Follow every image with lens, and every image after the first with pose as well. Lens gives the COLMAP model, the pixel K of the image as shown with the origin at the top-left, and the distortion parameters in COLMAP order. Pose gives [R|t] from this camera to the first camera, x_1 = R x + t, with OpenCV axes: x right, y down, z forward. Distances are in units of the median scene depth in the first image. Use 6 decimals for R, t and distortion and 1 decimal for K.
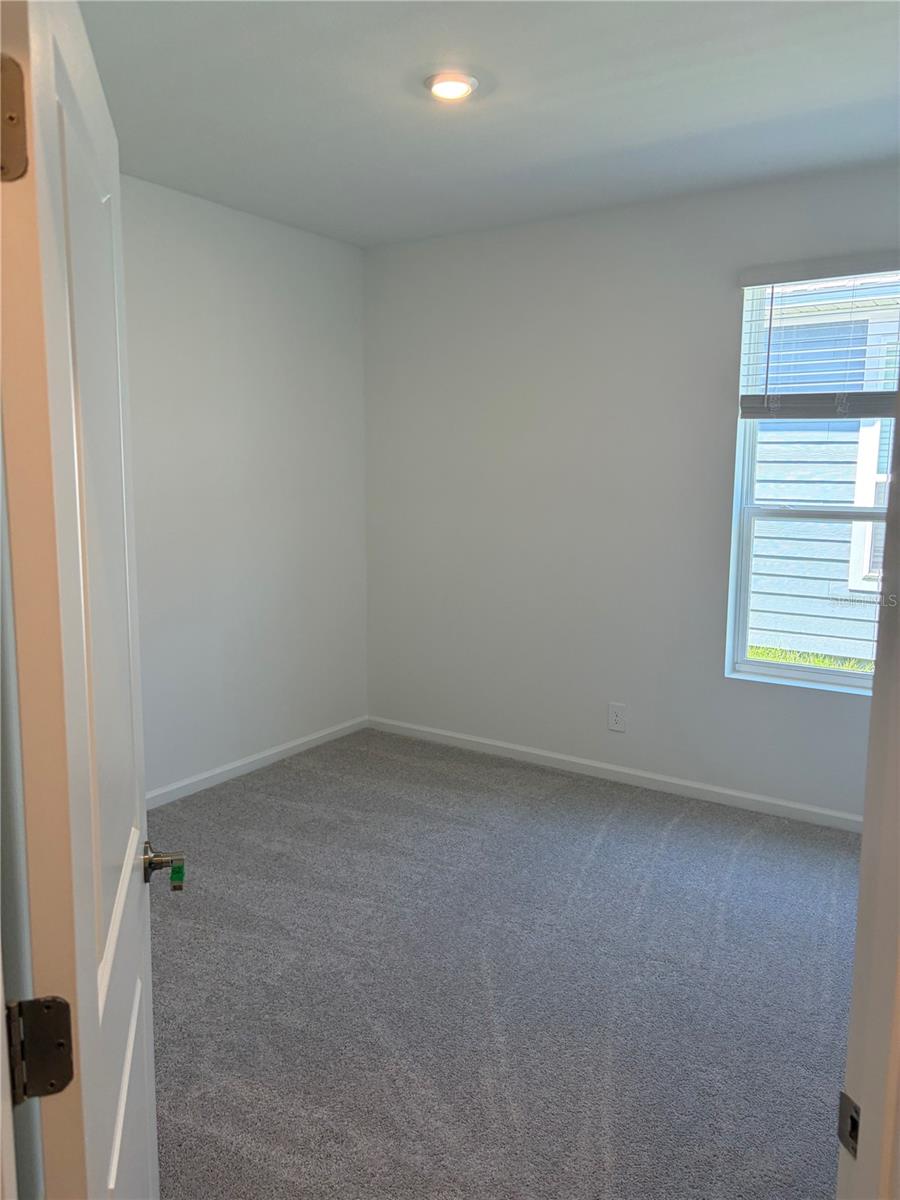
lens RADIAL K [[907.8, 0, 450.0], [0, 907.8, 600.0], [0, 0, 1]] dist [0.058372, -0.054102]
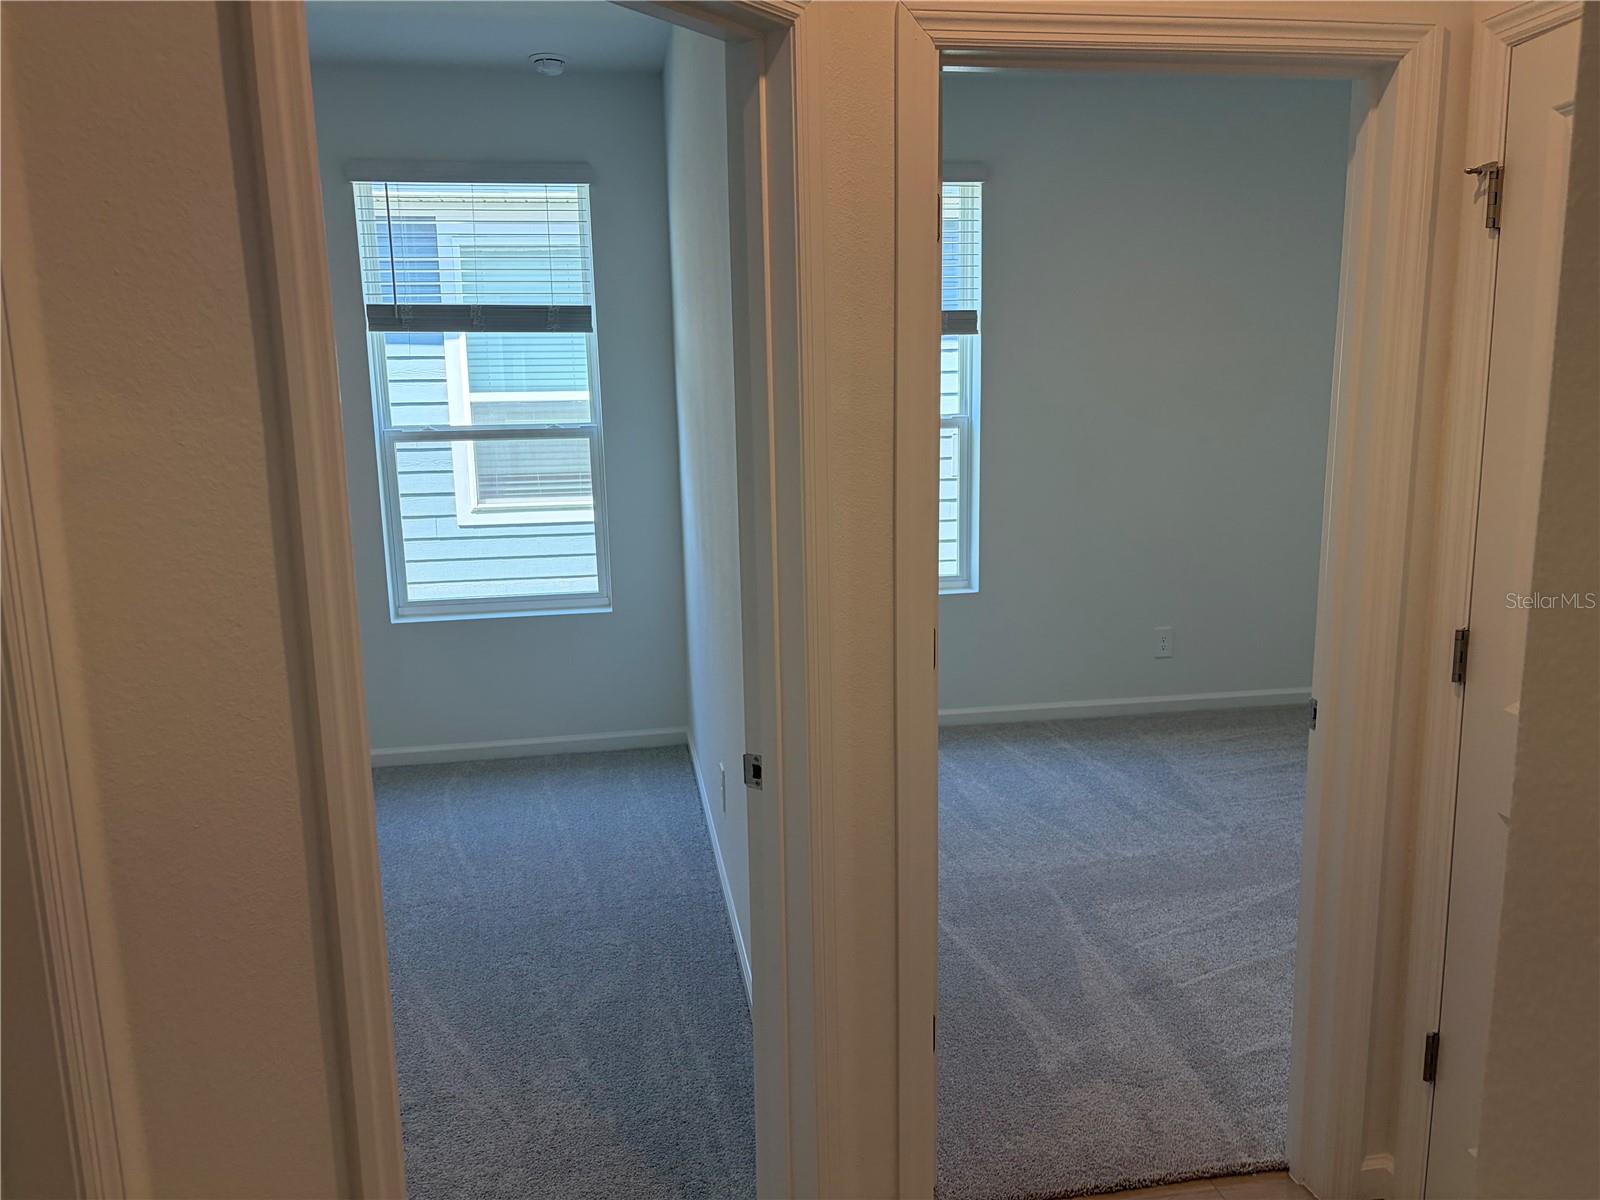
lens RADIAL K [[1208.1, 0, 794.0], [0, 1208.1, 601.9], [0, 0, 1]] dist [0.057822, -0.066258]
pose [[0.736815, -0.142380, 0.660932, -0.188477], [0.123710, 0.989462, 0.075238, 0.022784], [-0.664680, 0.026327, 0.746665, -0.142979]]
